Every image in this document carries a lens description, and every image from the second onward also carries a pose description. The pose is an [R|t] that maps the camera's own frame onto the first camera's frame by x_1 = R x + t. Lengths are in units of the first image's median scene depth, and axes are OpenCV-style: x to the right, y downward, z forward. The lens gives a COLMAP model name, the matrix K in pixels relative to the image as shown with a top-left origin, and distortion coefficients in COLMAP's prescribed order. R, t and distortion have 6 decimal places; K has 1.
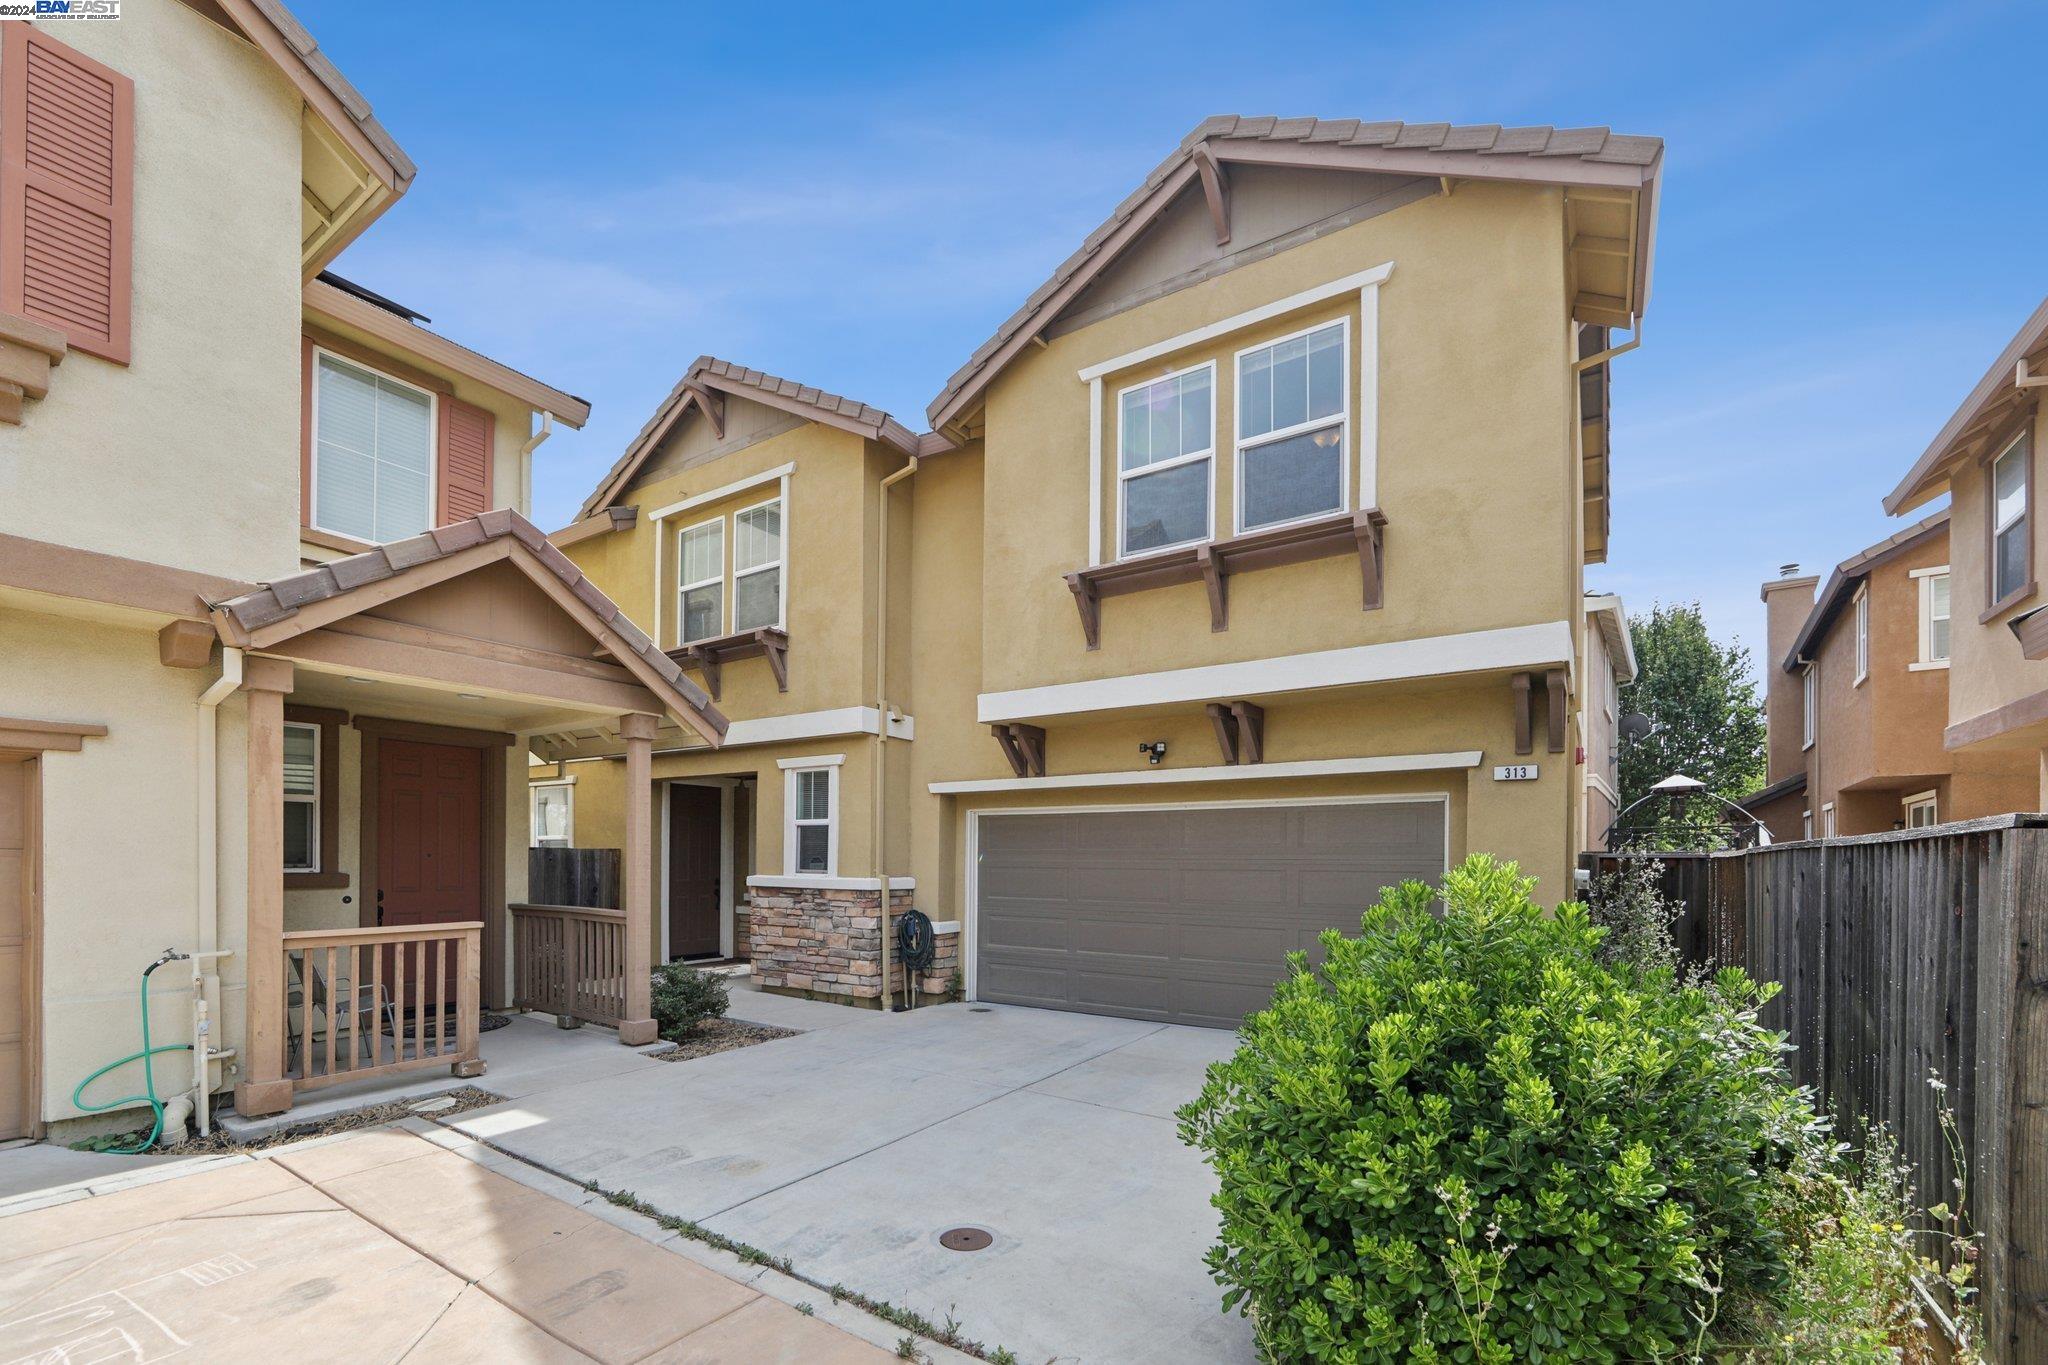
lens RADIAL K [[878.4, 0, 1023.5], [0, 878.4, 713.6], [0, 0, 1]] dist [-0.011995, 0.000283]
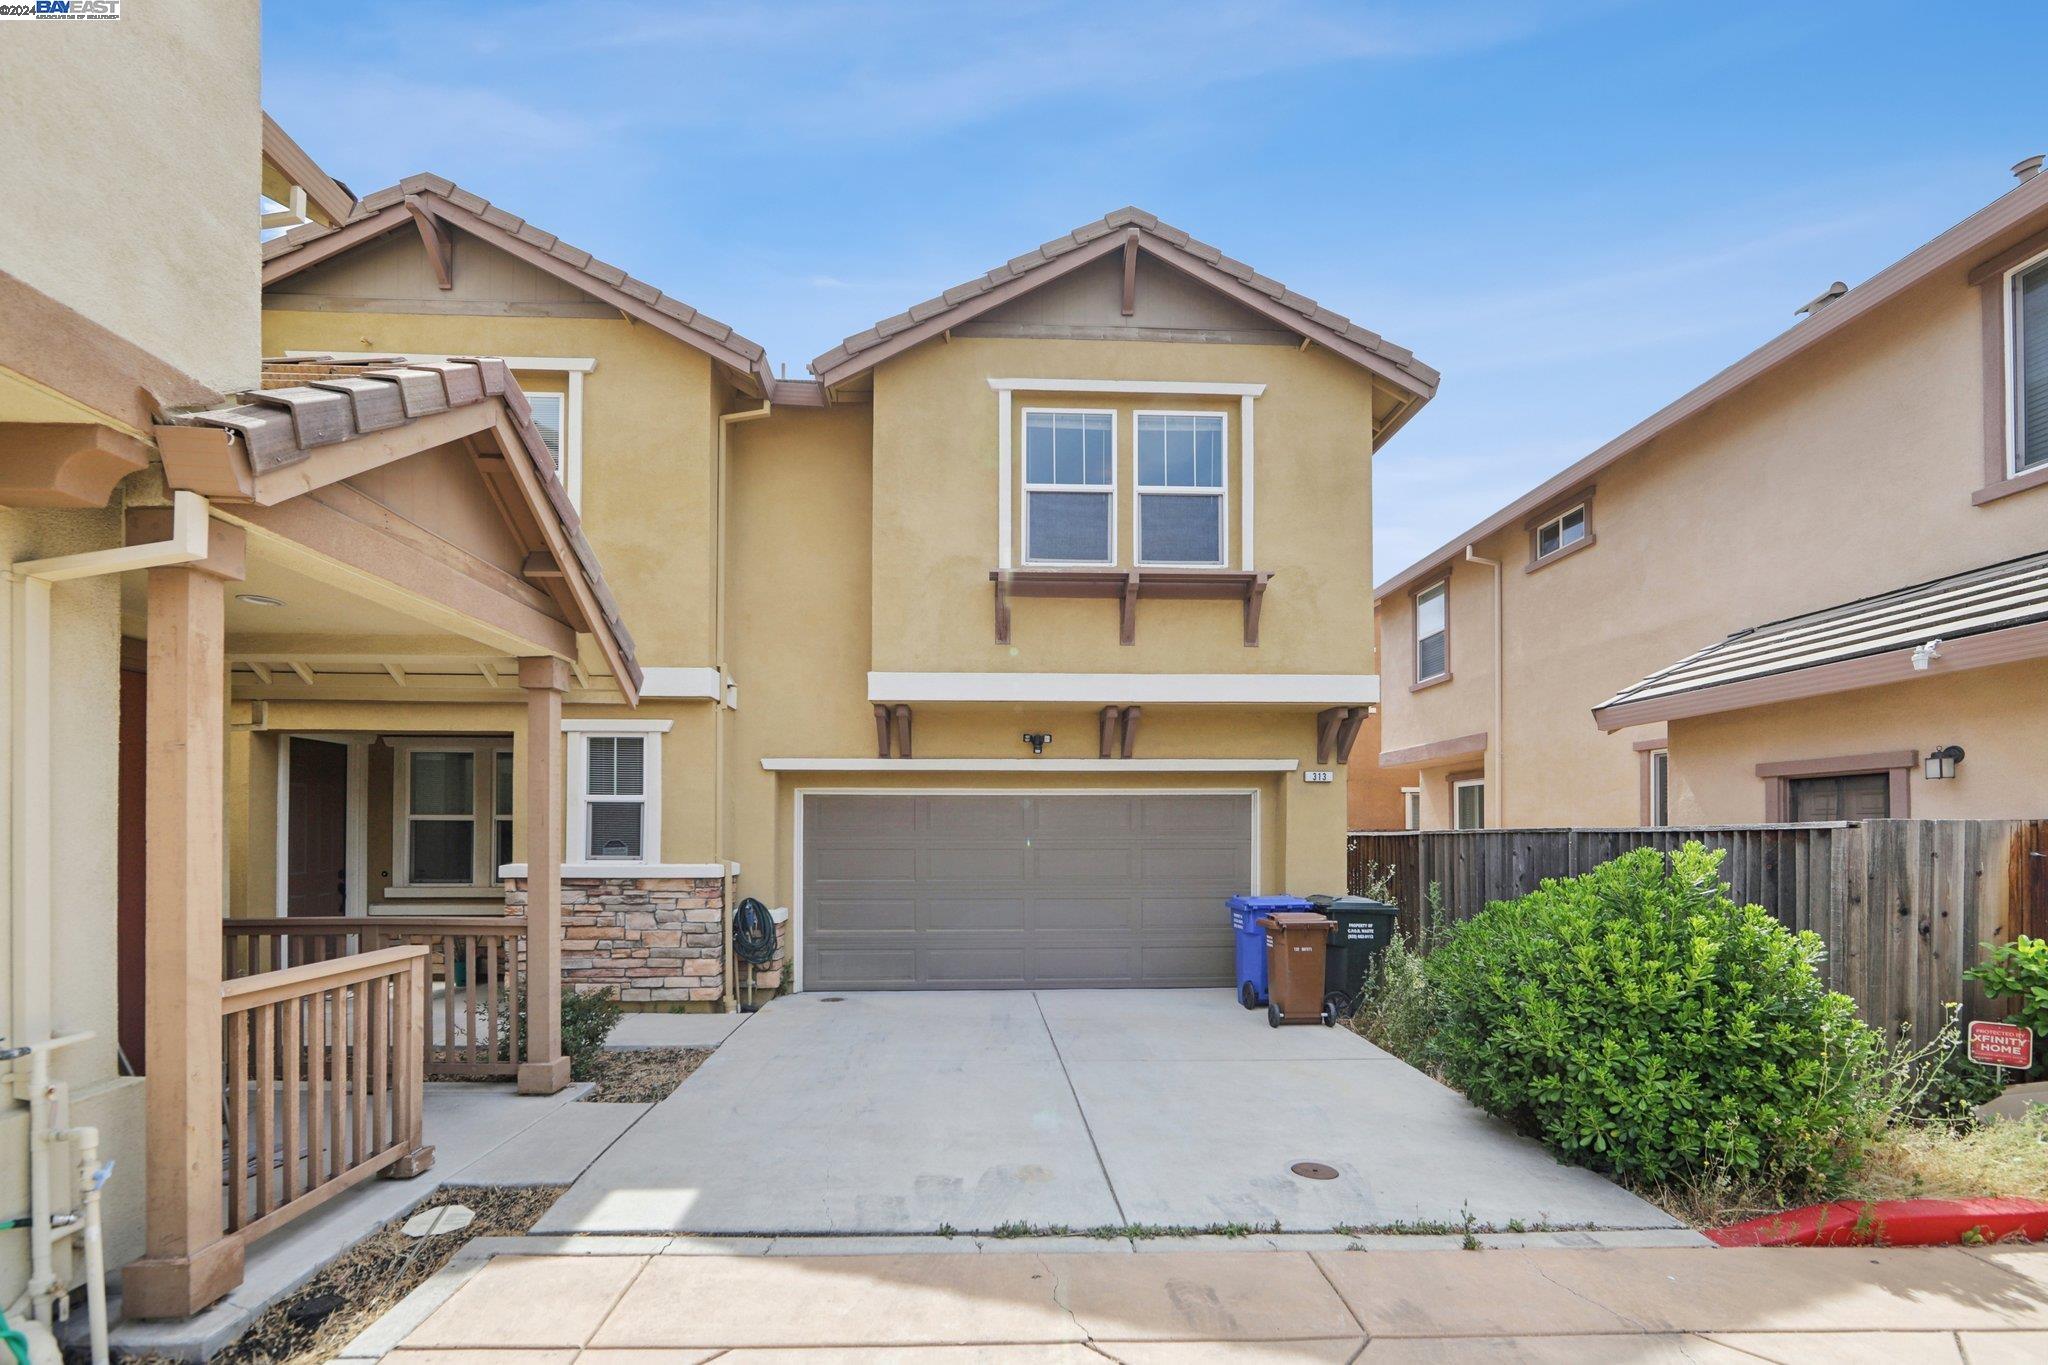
lens RADIAL K [[854.4, 0, 1024.0], [0, 854.4, 682.5], [0, 0, 1]] dist [-0.012672, -0.000028]
pose [[0.800531, 0.098187, 0.591193, -0.462875], [-0.092619, 0.994905, -0.039821, 0.011585], [-0.592091, -0.022878, 0.805546, 0.134317]]
